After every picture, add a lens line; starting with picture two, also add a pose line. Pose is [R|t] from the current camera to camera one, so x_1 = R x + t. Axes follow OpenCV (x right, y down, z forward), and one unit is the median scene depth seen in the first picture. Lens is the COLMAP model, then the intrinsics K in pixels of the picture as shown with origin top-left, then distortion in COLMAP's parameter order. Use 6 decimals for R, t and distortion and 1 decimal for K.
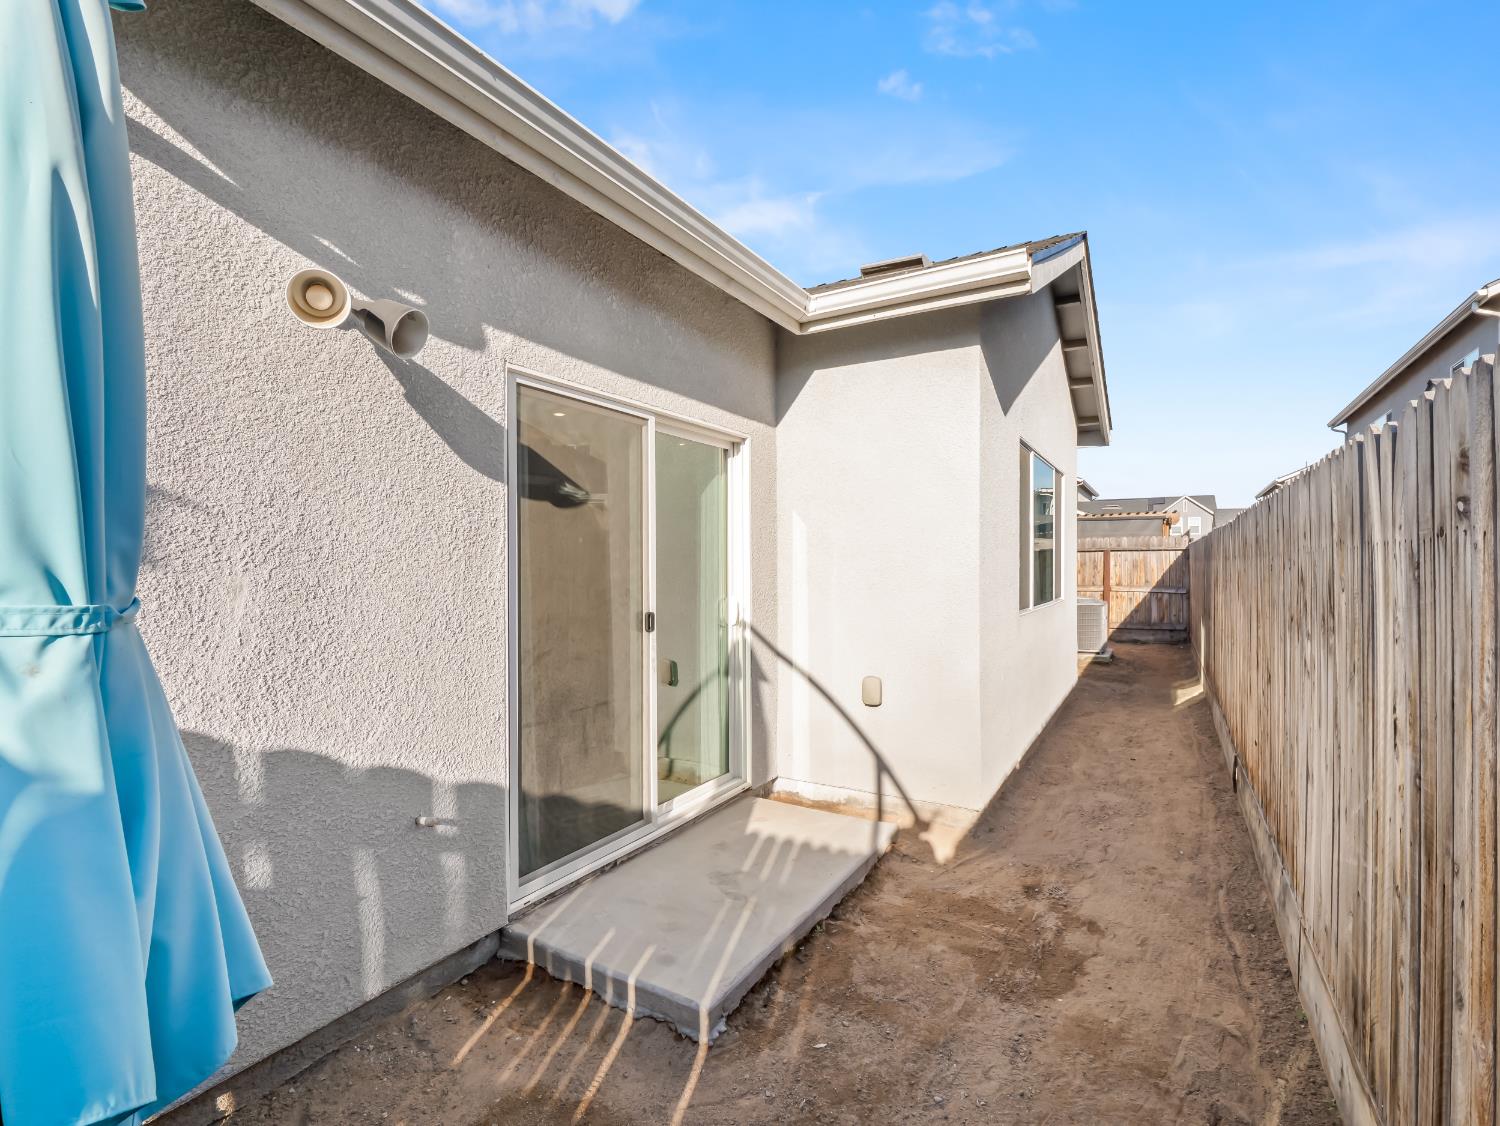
lens RADIAL K [[739.1, 0, 744.4], [0, 739.1, 564.2], [0, 0, 1]] dist [-0.002035, -0.006683]
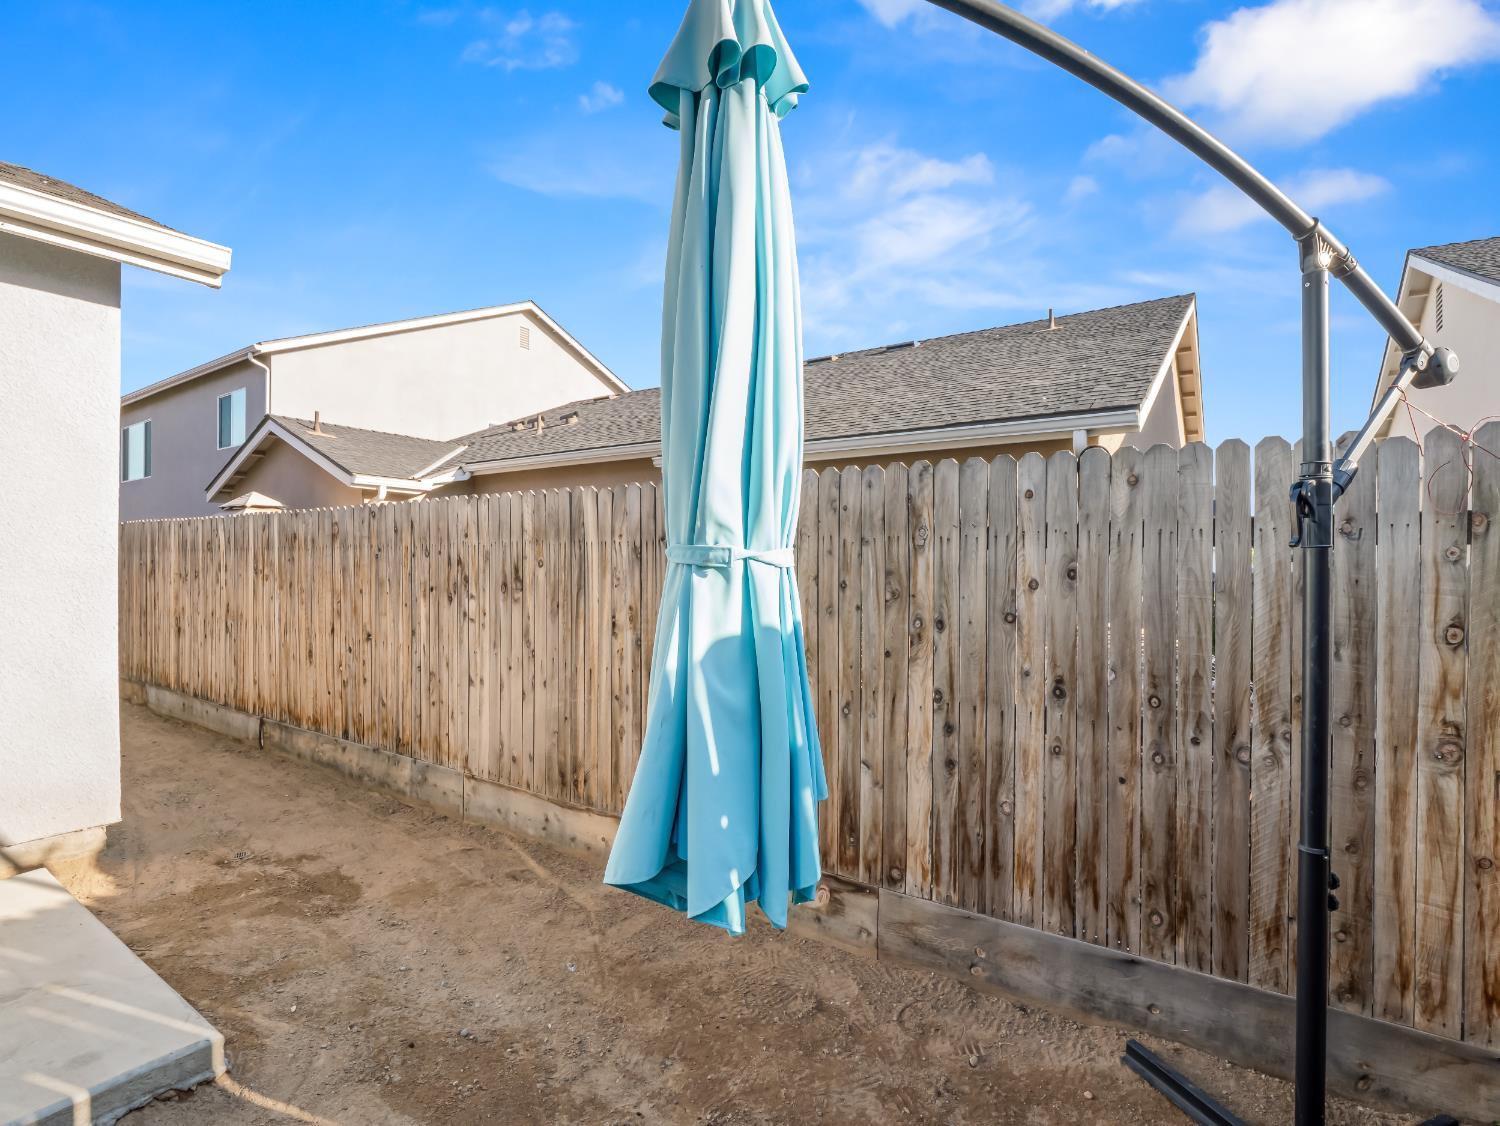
lens RADIAL K [[739.1, 0, 744.4], [0, 739.1, 564.2], [0, 0, 1]] dist [-0.002035, -0.006683]
pose [[0.057312, 0.011375, 0.998291, -0.705909], [-0.011462, 0.999877, -0.010736, 0.029358], [-0.998291, -0.010827, 0.057435, 0.254530]]
